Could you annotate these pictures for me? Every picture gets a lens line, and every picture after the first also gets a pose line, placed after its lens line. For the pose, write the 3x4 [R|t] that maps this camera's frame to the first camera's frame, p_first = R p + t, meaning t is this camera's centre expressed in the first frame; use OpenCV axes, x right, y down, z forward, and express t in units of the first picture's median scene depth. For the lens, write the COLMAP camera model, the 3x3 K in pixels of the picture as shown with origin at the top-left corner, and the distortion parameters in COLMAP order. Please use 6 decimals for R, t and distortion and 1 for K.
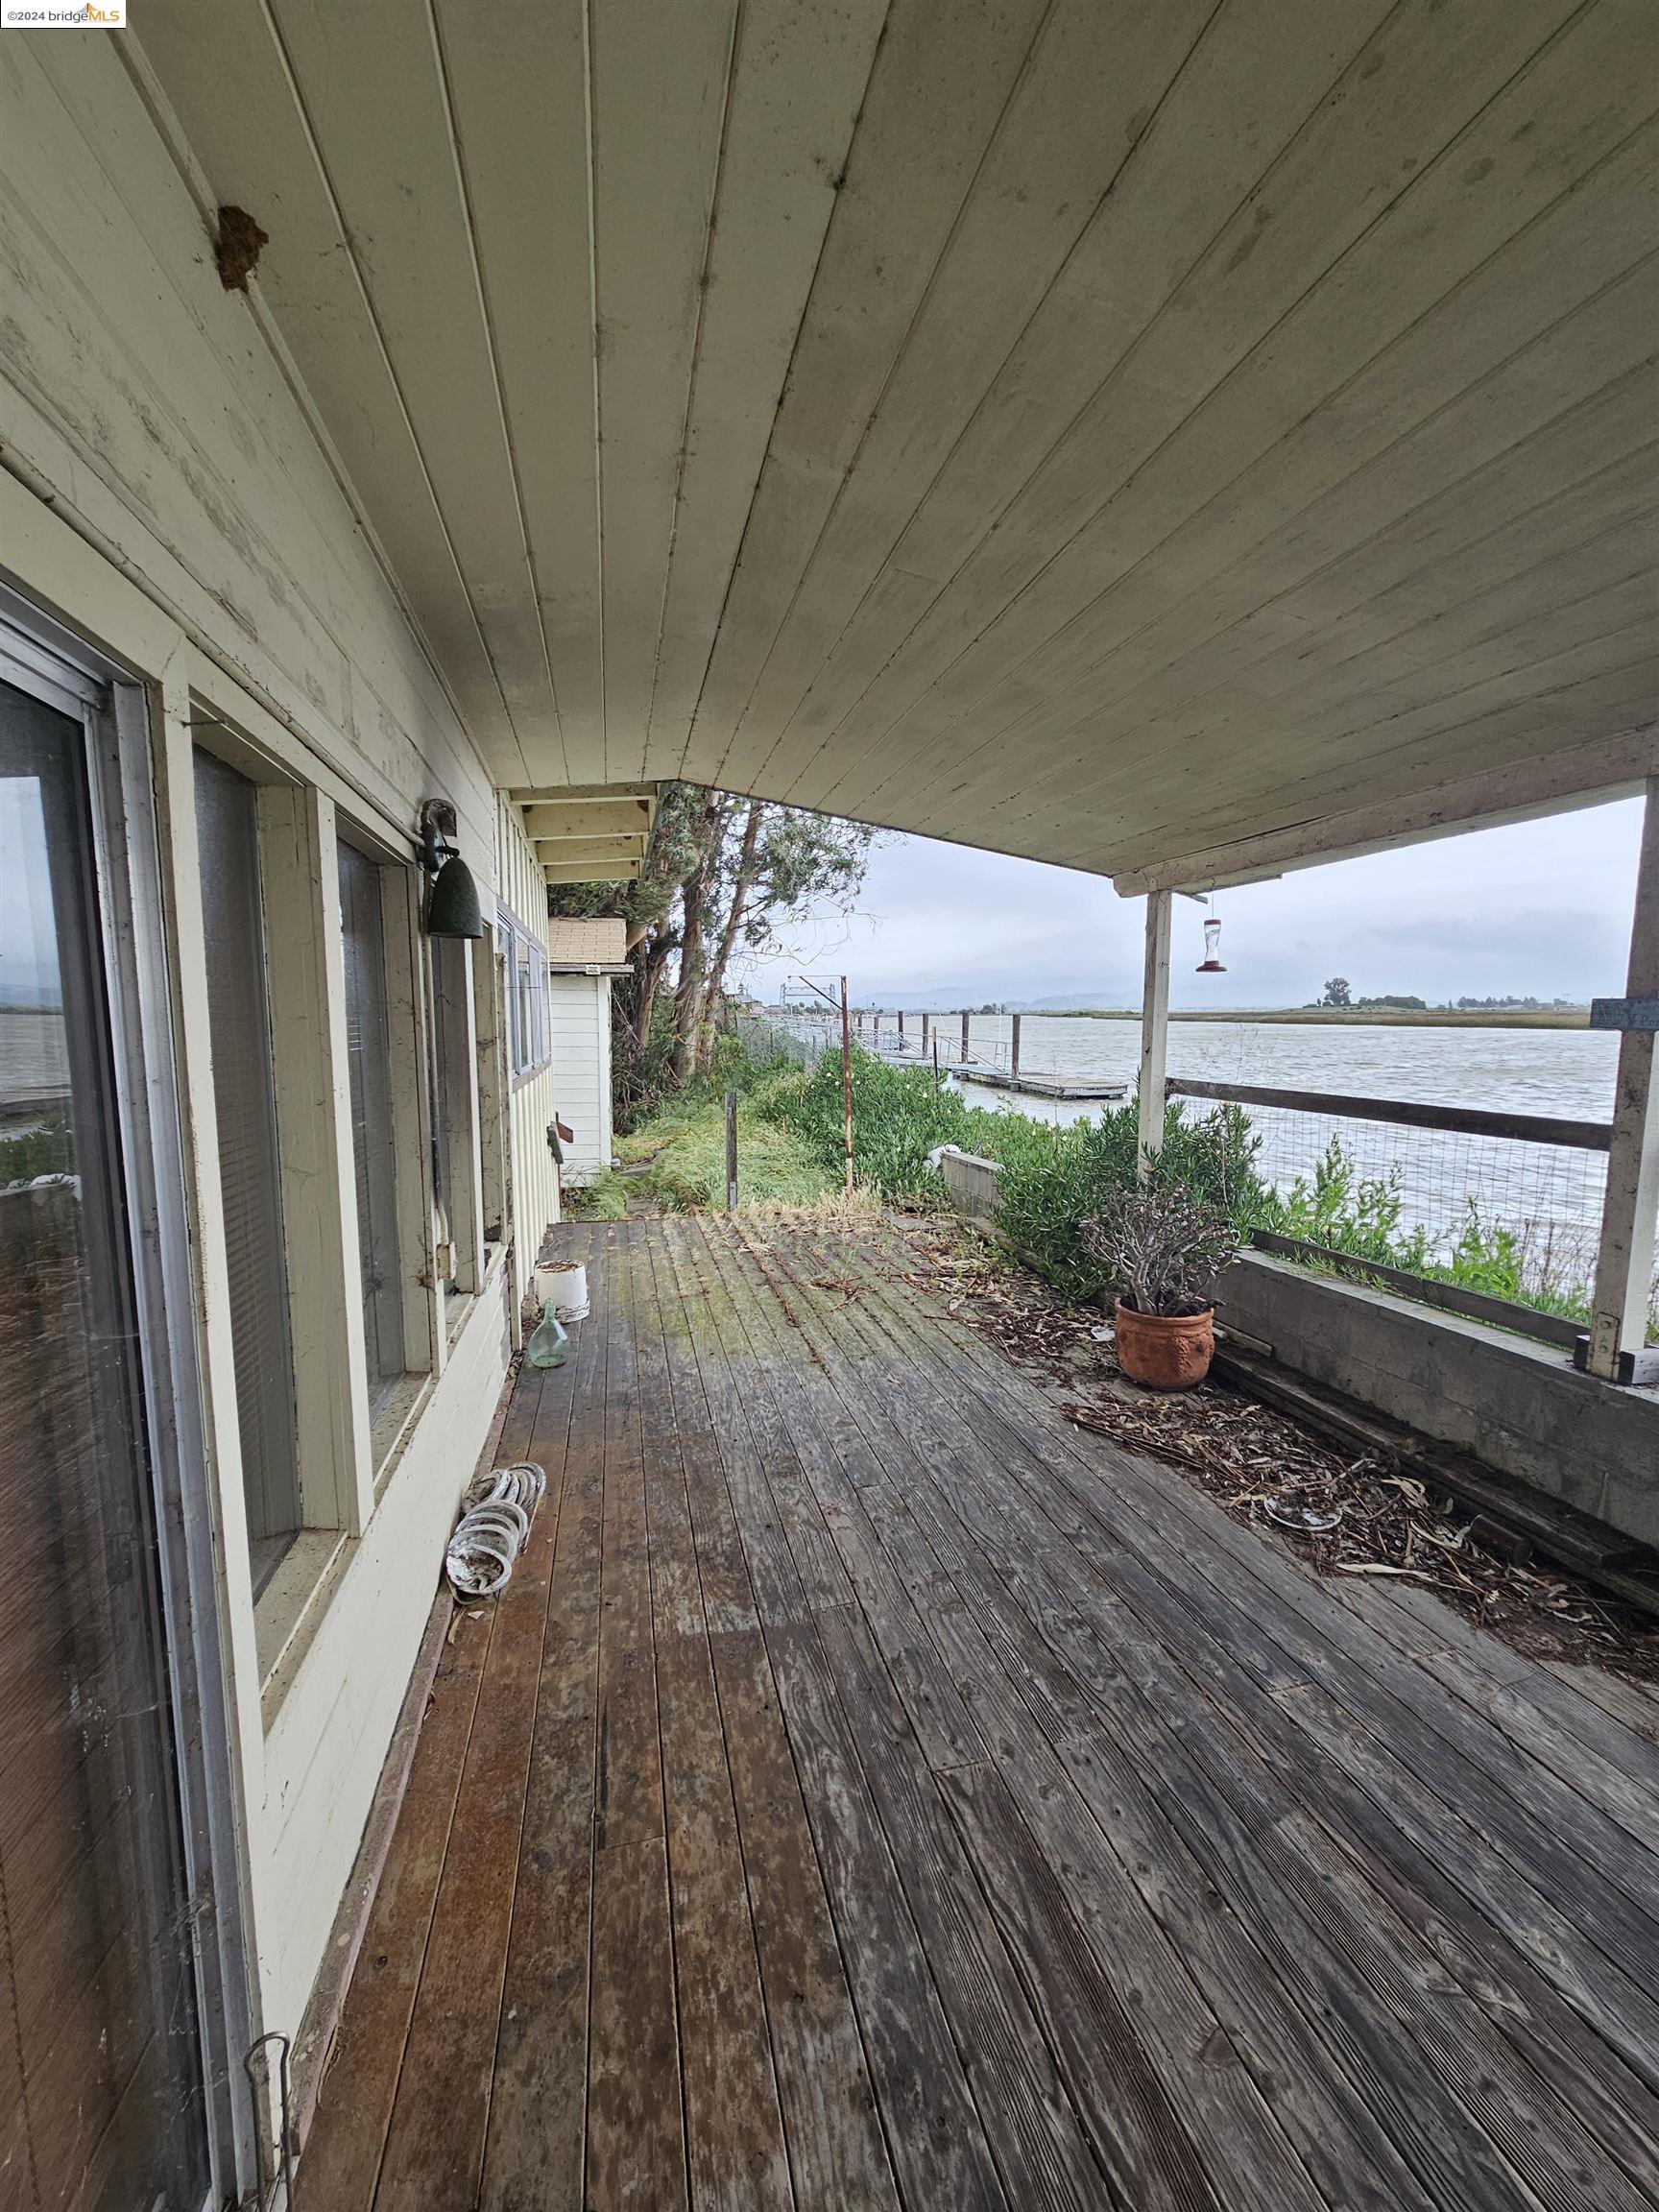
lens RADIAL K [[917.5, 0, 821.4], [0, 917.5, 1121.1], [0, 0, 1]] dist [-0.001326, 0.000043]
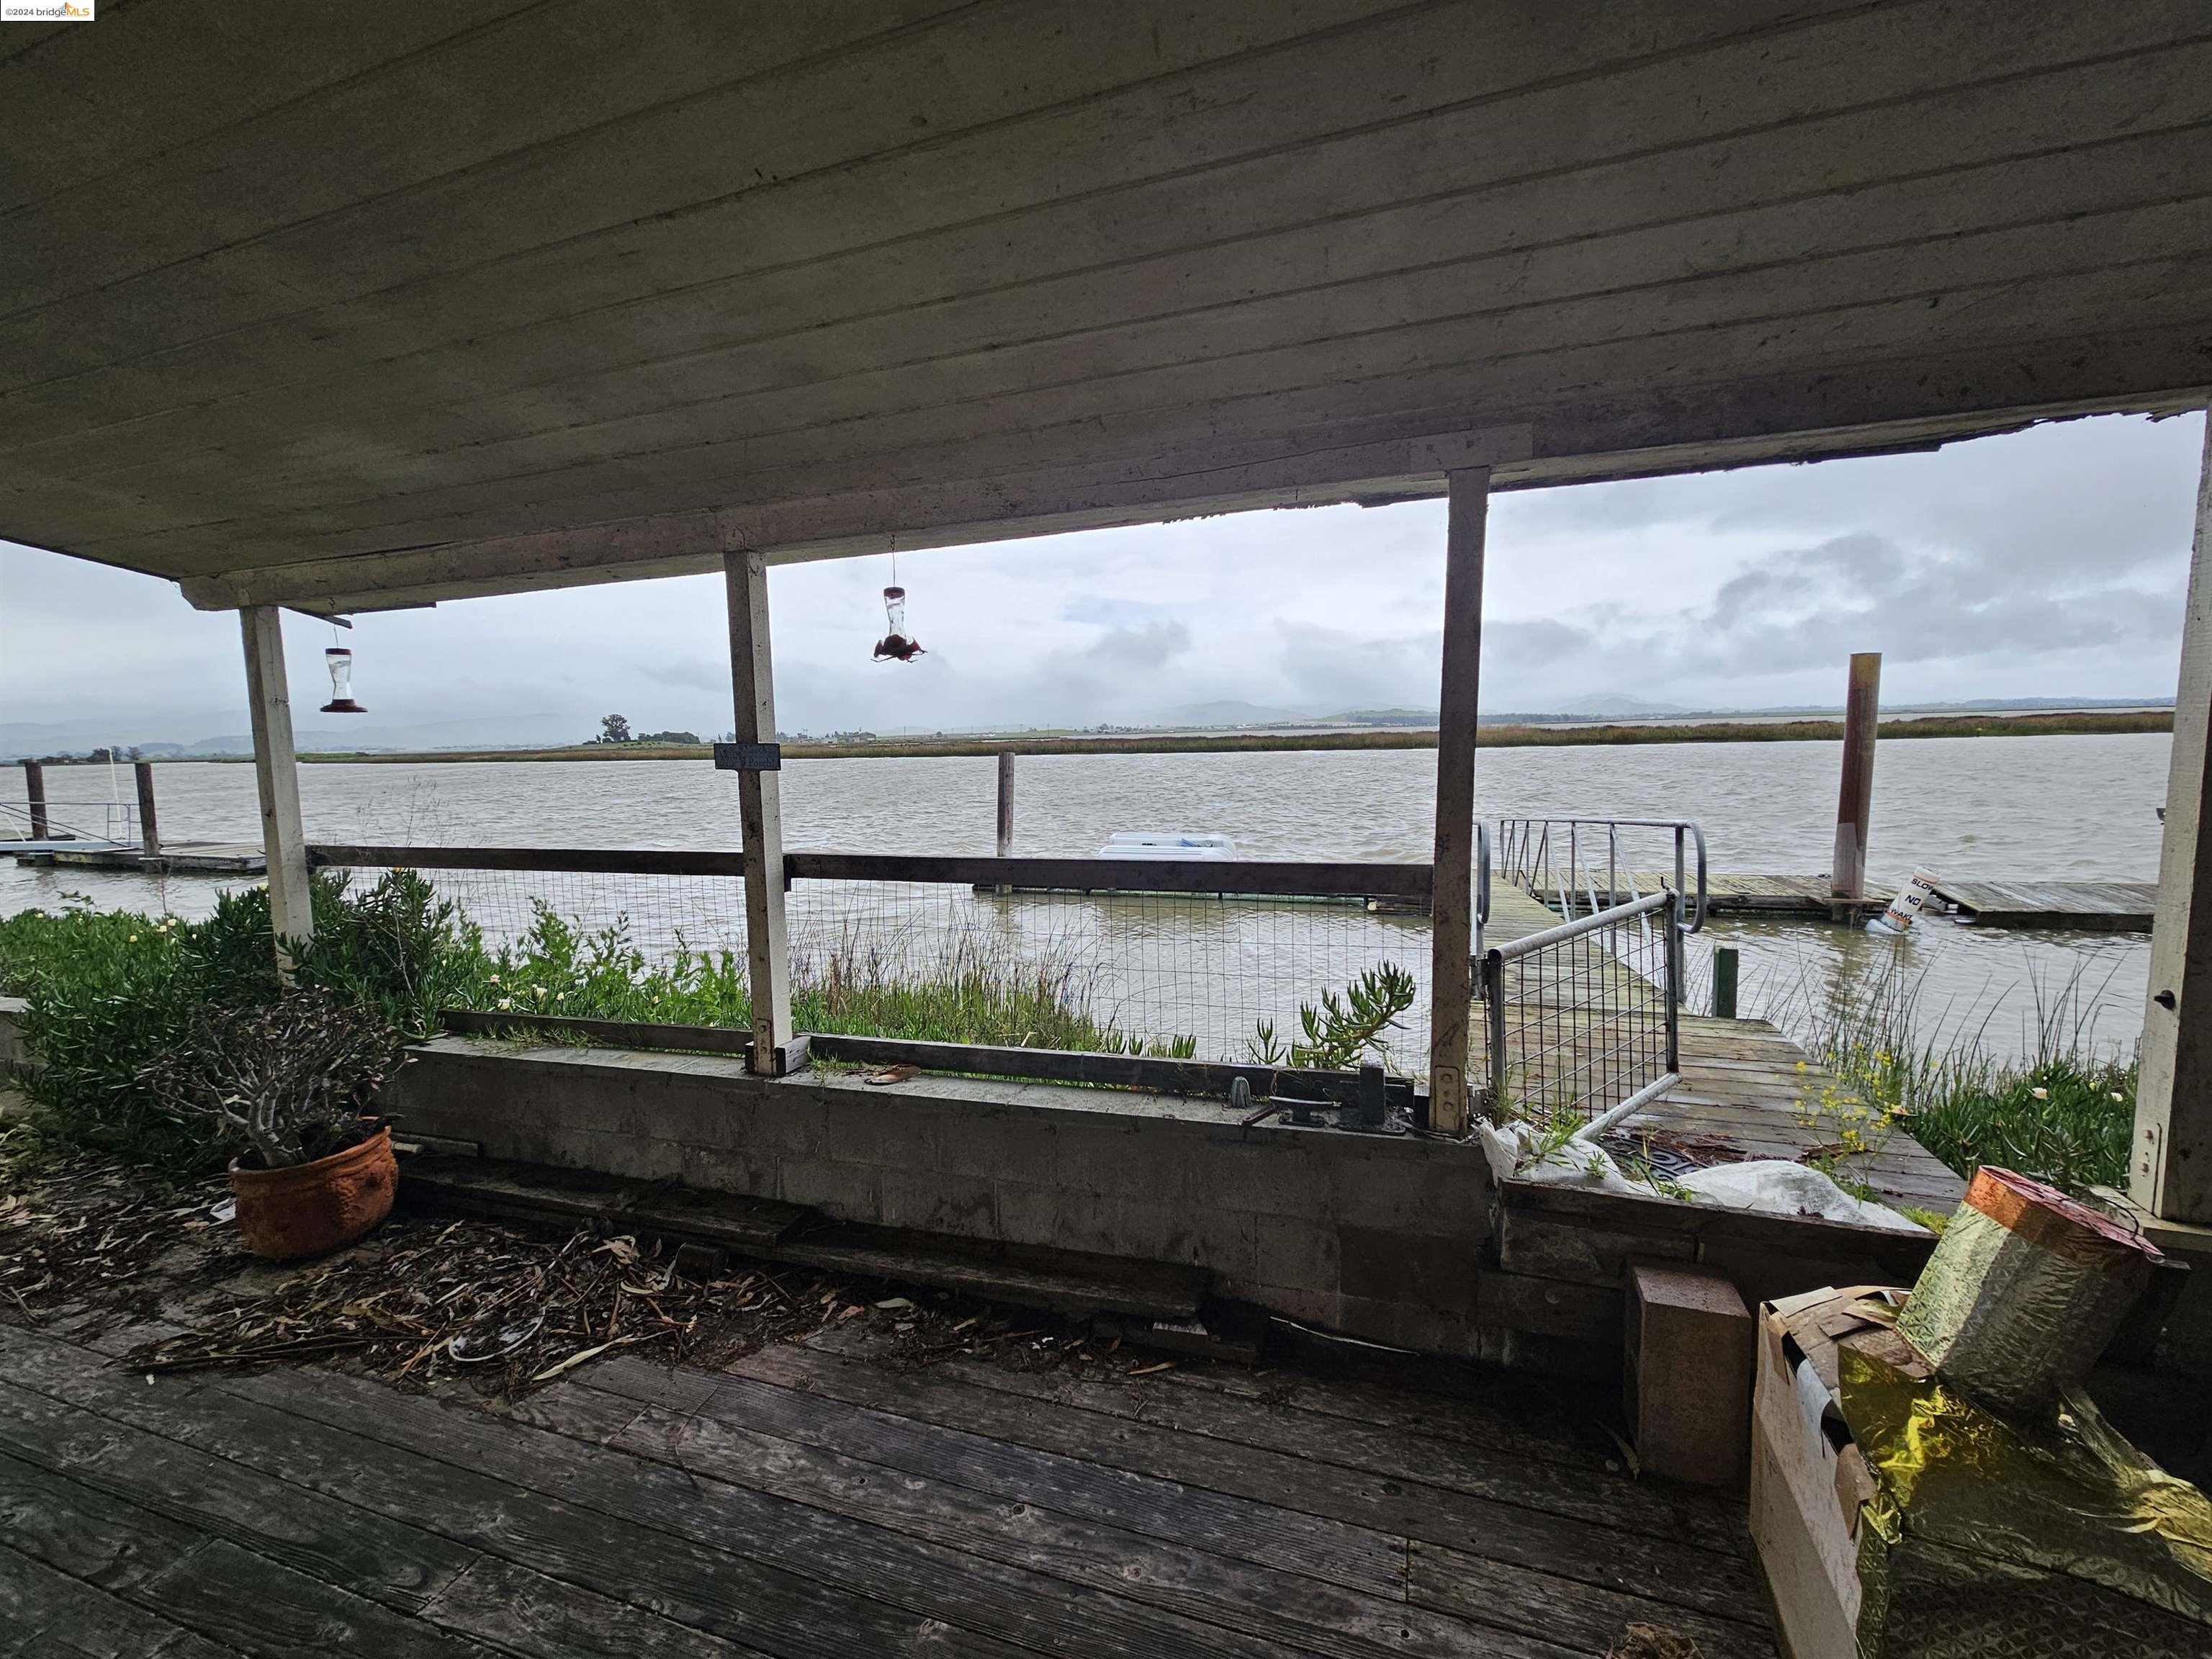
lens RADIAL K [[917.5, 0, 1130.0], [0, 917.5, 818.6], [0, 0, 1]] dist [-0.001326, 0.000043]
pose [[0.524854, -0.085380, 0.846899, 0.127861], [0.120861, 0.992351, 0.025142, -0.008028], [-0.842568, 0.089161, 0.531159, -0.009763]]
